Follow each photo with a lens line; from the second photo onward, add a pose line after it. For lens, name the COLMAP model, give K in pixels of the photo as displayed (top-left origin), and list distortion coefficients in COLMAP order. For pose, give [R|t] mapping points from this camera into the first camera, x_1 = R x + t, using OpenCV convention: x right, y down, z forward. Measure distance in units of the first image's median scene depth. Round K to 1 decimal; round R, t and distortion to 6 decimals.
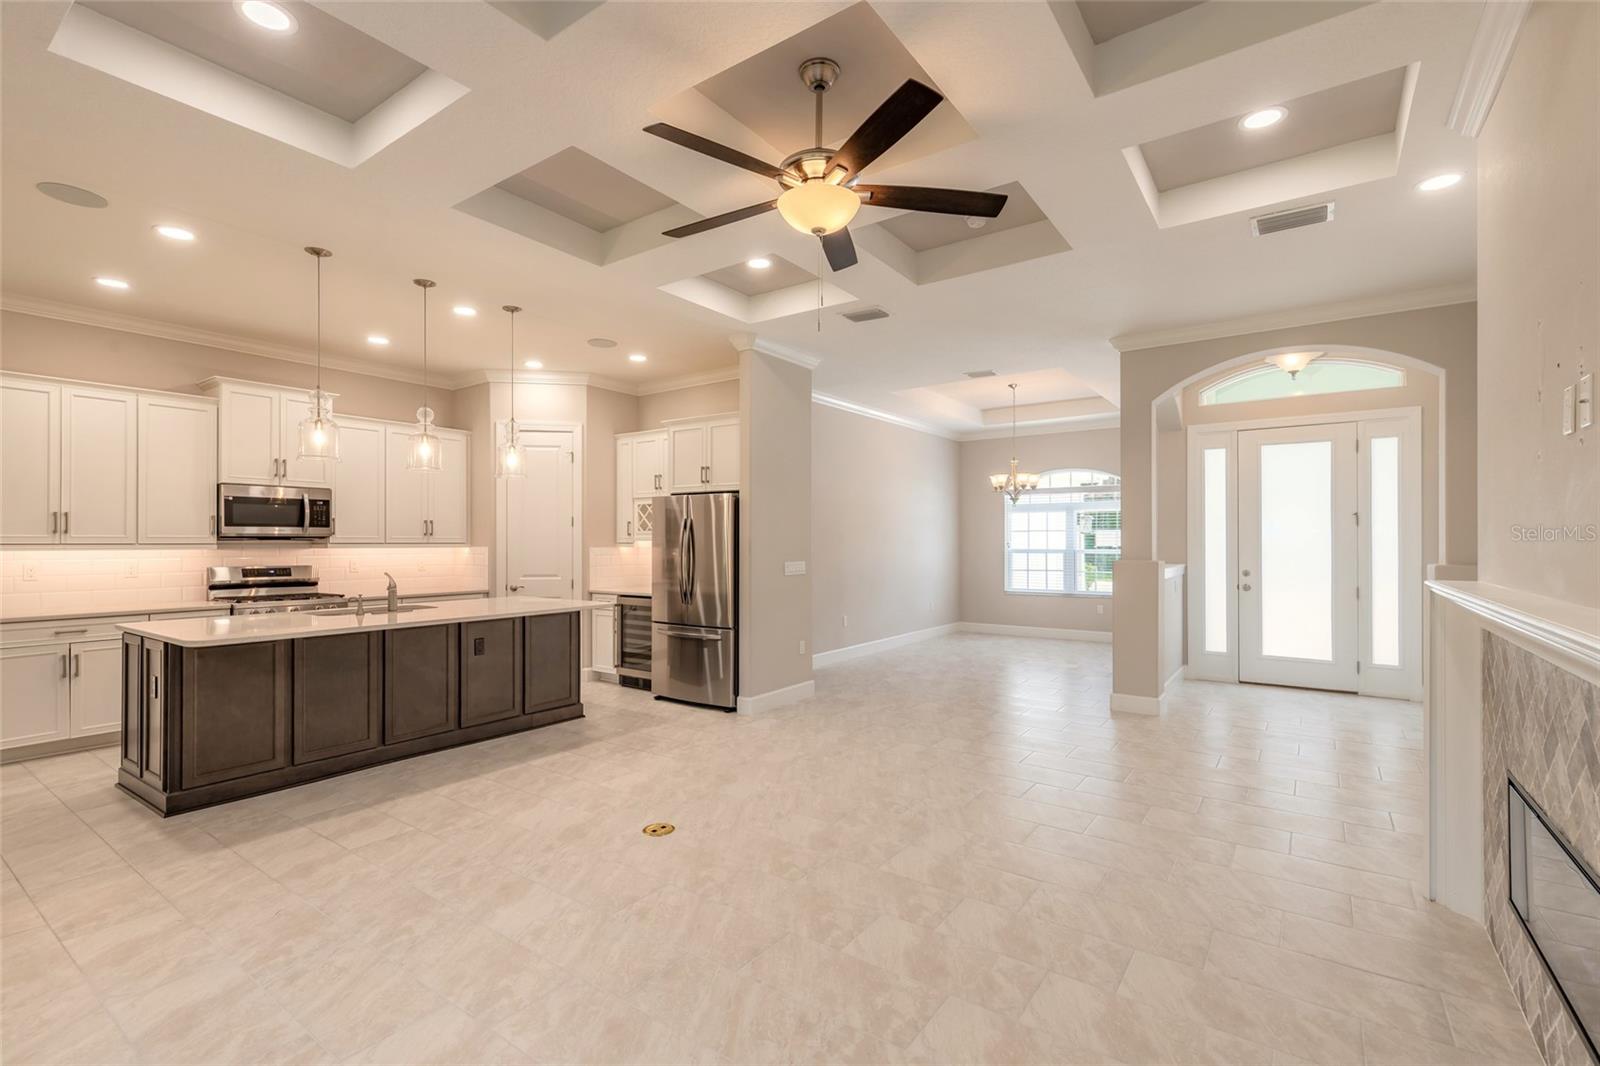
lens RADIAL K [[721.7, 0, 793.5], [0, 721.7, 536.0], [0, 0, 1]] dist [0.008807, -0.002376]
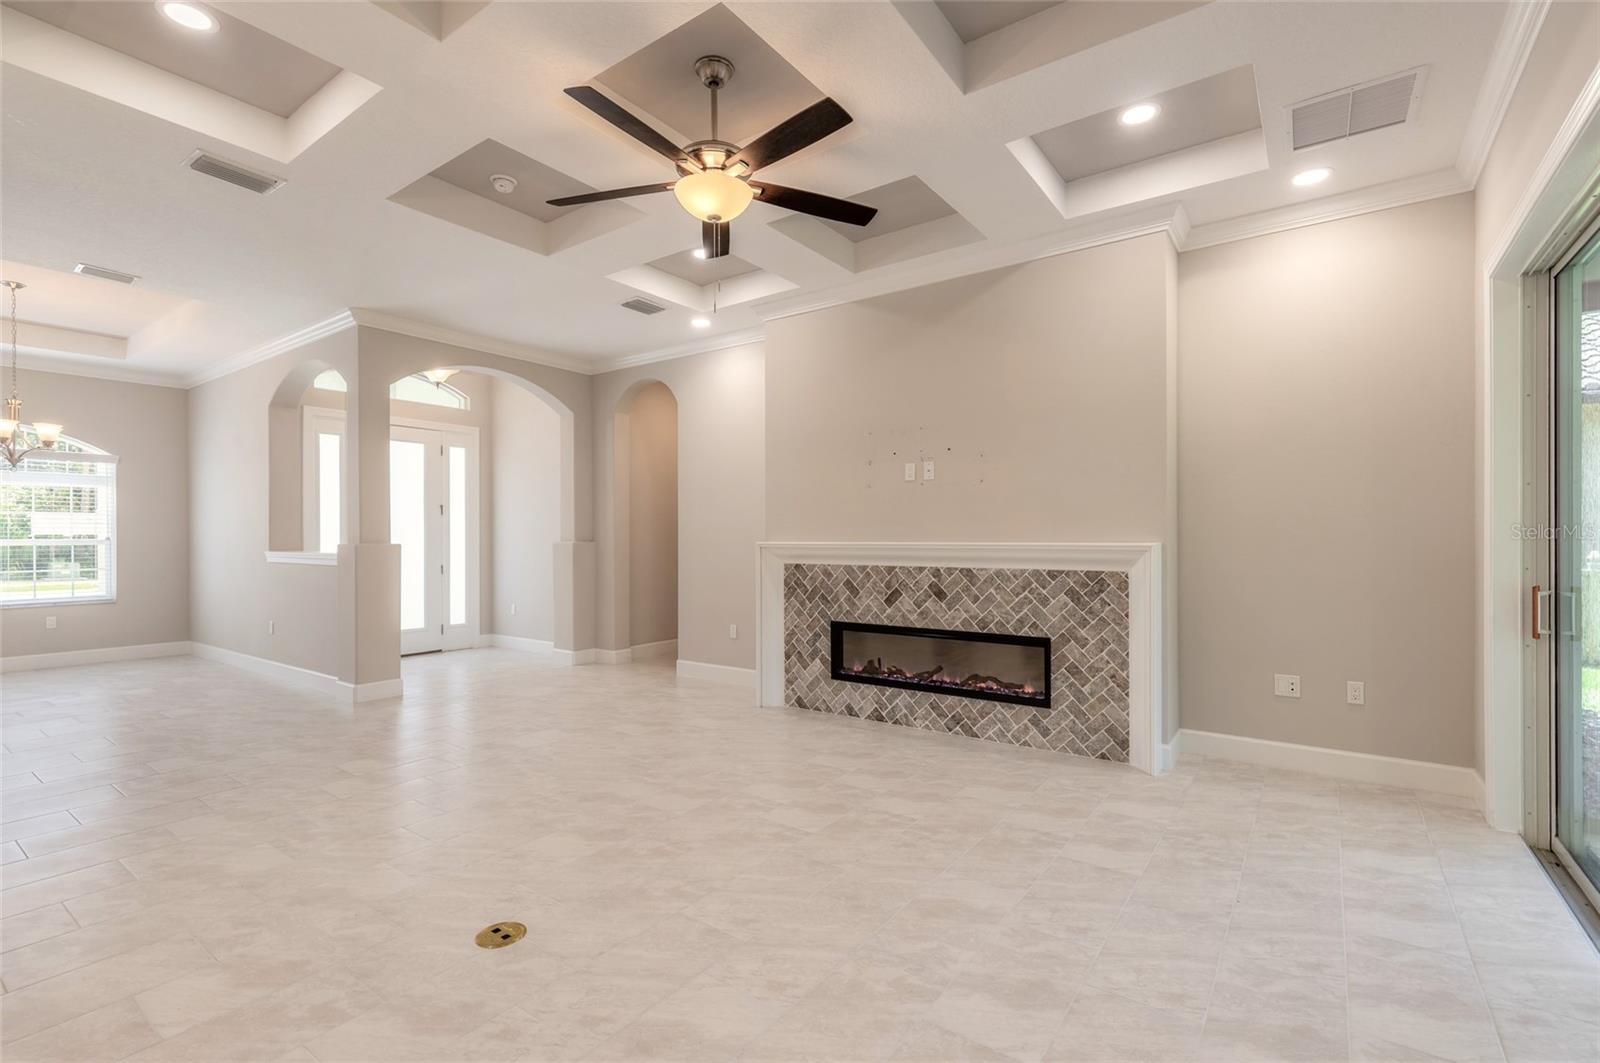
lens RADIAL K [[721.7, 0, 798.8], [0, 721.7, 534.9], [0, 0, 1]] dist [0.008807, -0.002376]
pose [[0.006036, 0.003005, 0.999977, -0.510323], [-0.004482, 0.999986, -0.002978, 0.022836], [-0.999972, -0.004464, 0.006049, 0.431818]]
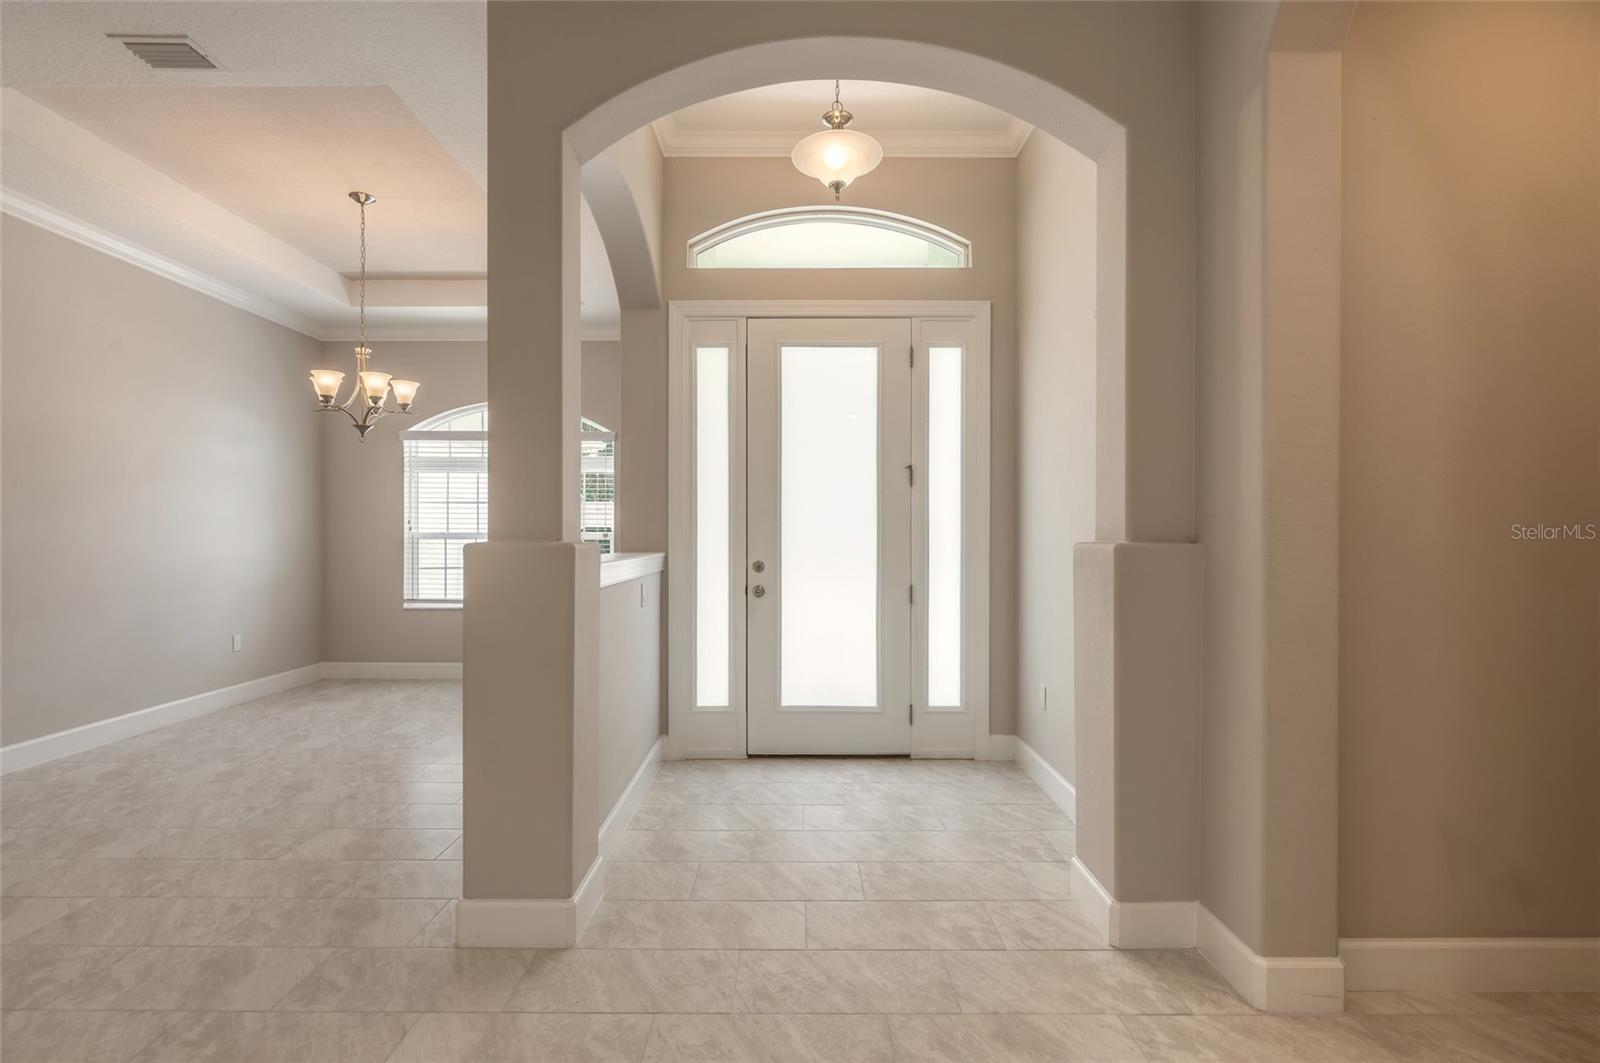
lens RADIAL K [[751.4, 0, 795.3], [0, 751.4, 539.0], [0, 0, 1]] dist [-0.000275, -0.000188]
pose [[0.813787, -0.002351, 0.581158, 0.366184], [-0.005144, 0.999924, 0.011249, 0.027356], [-0.581140, -0.012144, 0.813713, 0.603300]]
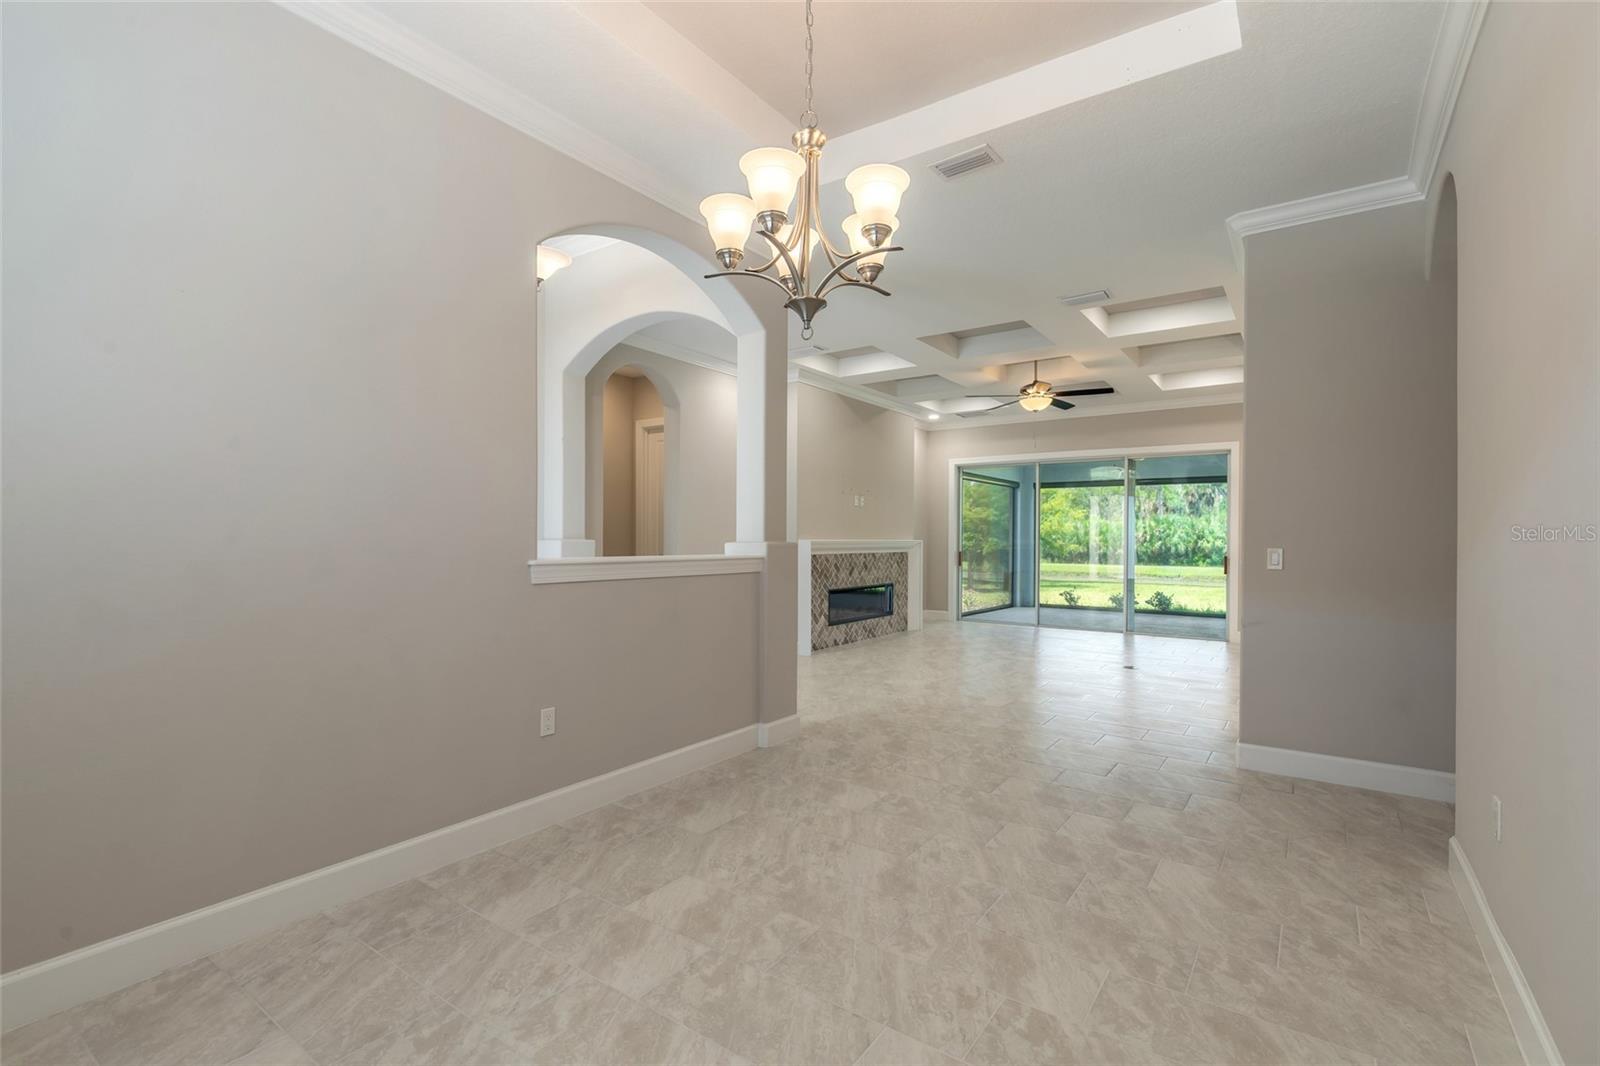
lens RADIAL K [[721.7, 0, 792.7], [0, 721.7, 536.7], [0, 0, 1]] dist [0.008807, -0.002376]
pose [[-0.999974, -0.006363, 0.003304, 0.457214], [-0.006390, 0.999947, -0.008098, 0.034731], [-0.003252, -0.008119, -0.999962, 1.824096]]
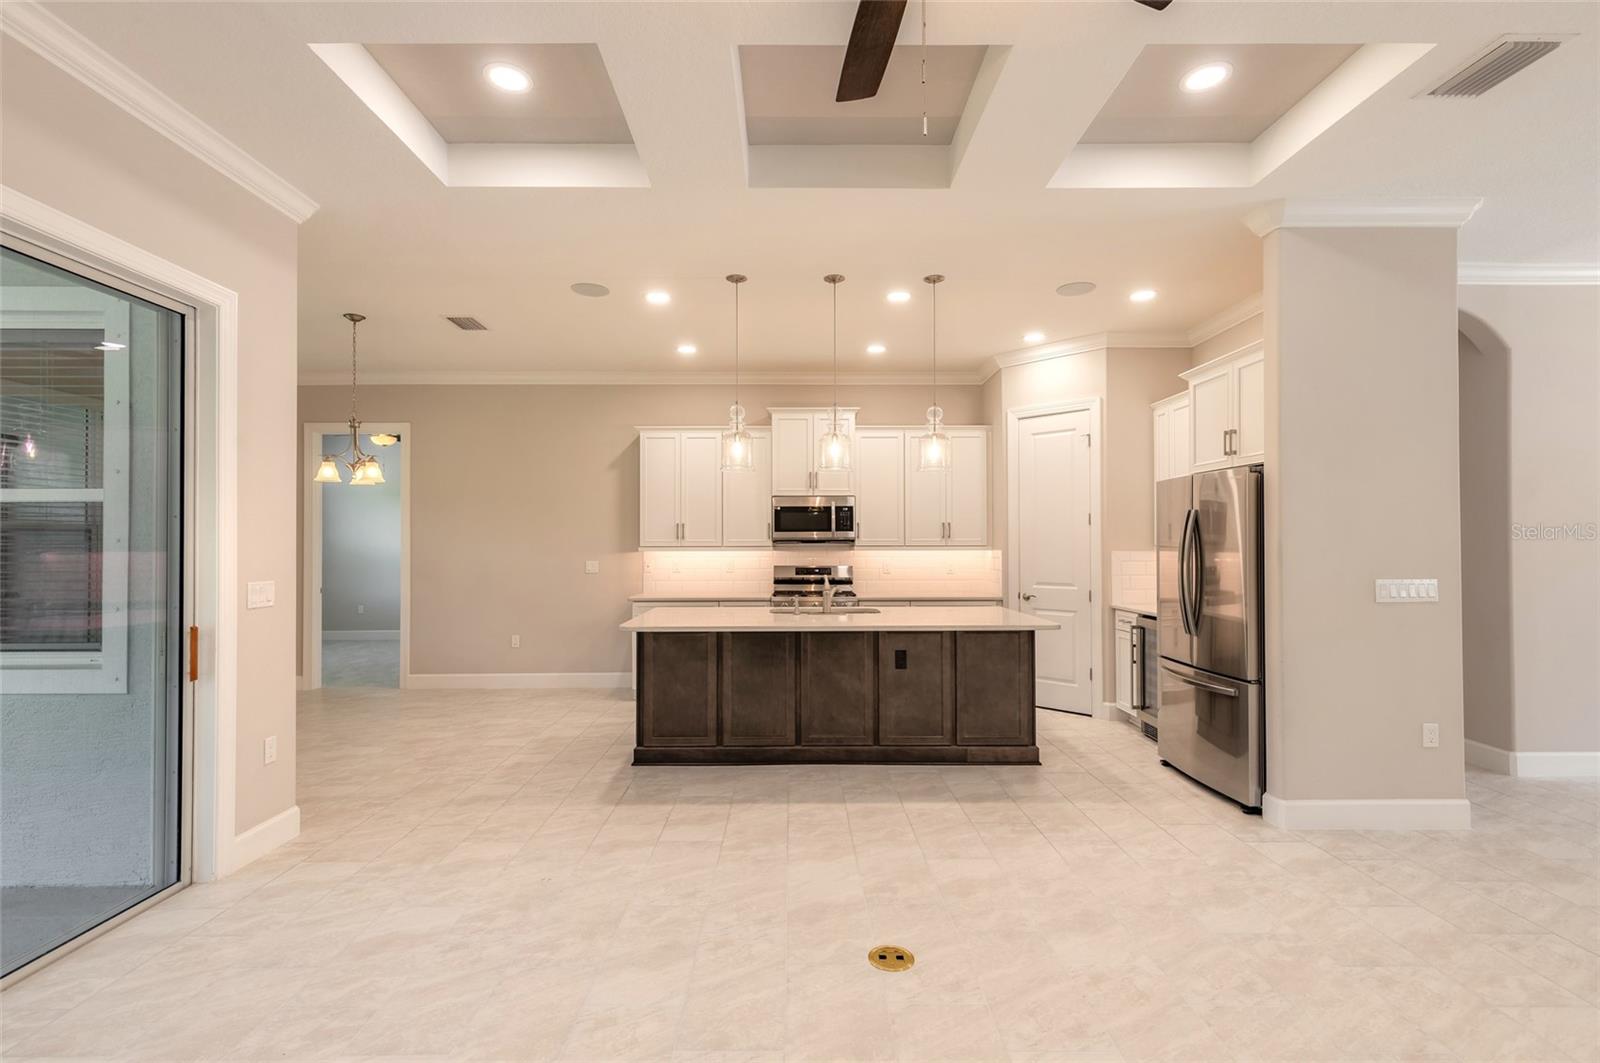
lens RADIAL K [[721.7, 0, 796.7], [0, 721.7, 540.9], [0, 0, 1]] dist [0.008807, -0.002376]
pose [[0.588328, -0.004857, -0.808608, 0.194741], [0.008372, 0.999965, 0.000085, 0.001626], [0.808579, -0.006819, 0.588348, 0.309626]]
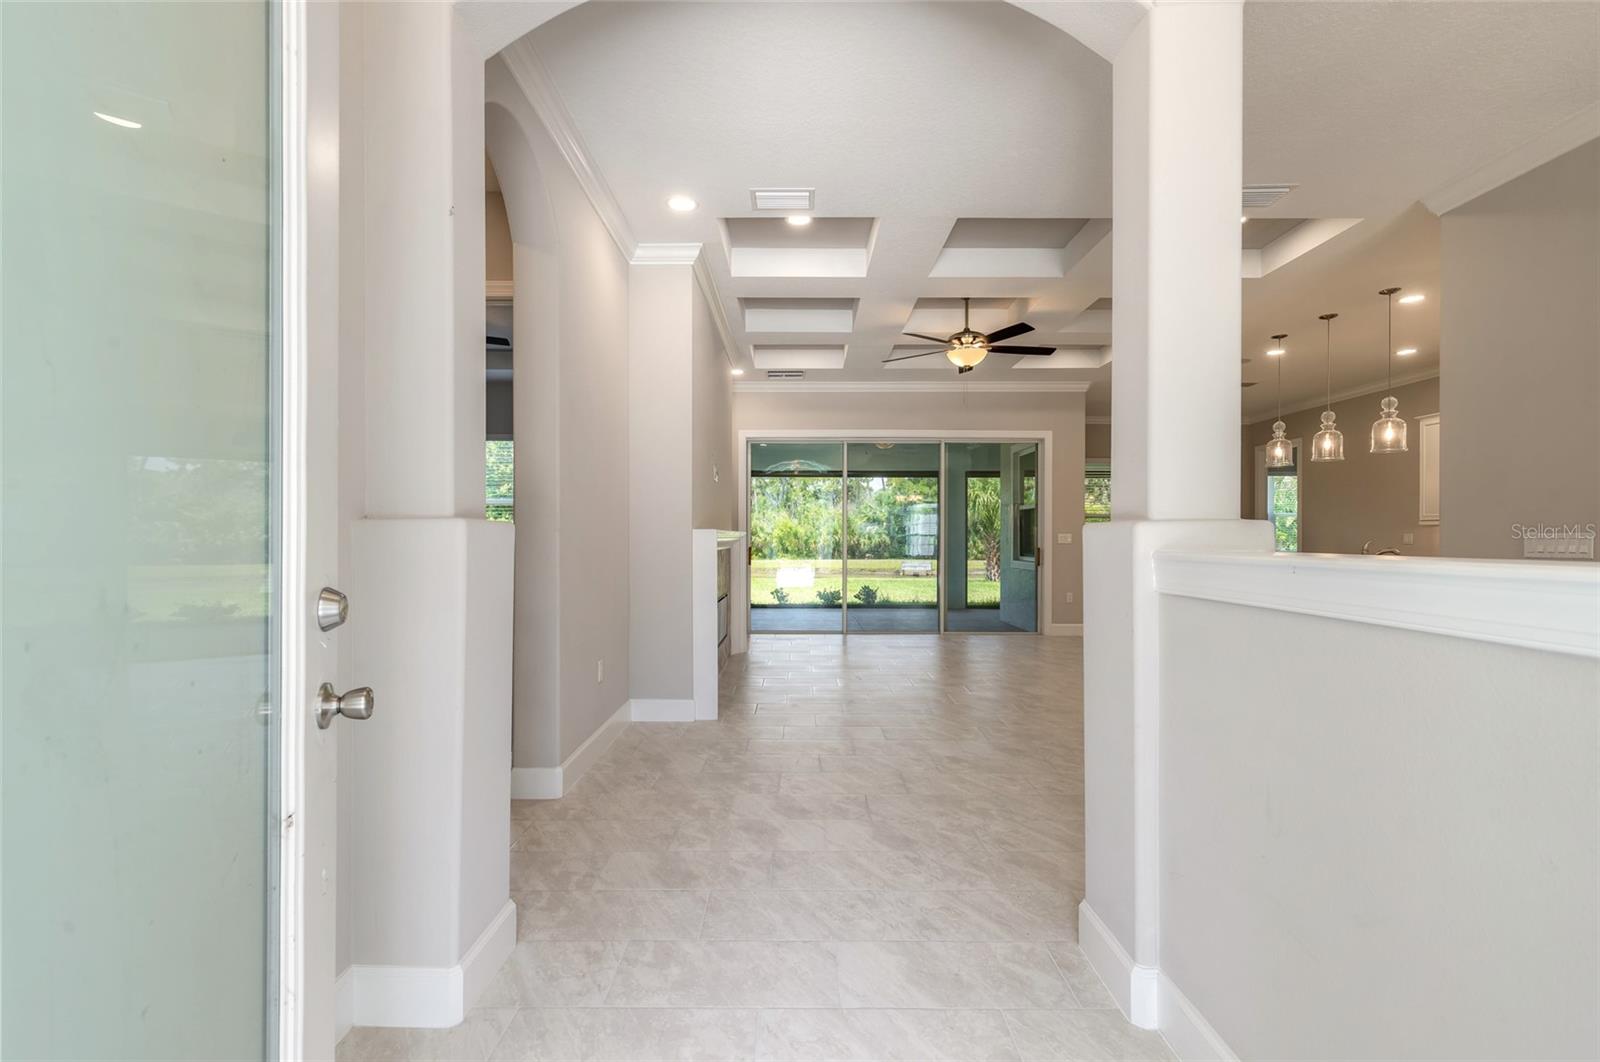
lens RADIAL K [[721.7, 0, 795.0], [0, 721.7, 538.6], [0, 0, 1]] dist [0.008807, -0.002376]
pose [[-0.814743, 0.000354, -0.579822, 0.829064], [0.002780, 0.999991, -0.003295, 0.043017], [0.579816, -0.004296, -0.814736, 1.206036]]
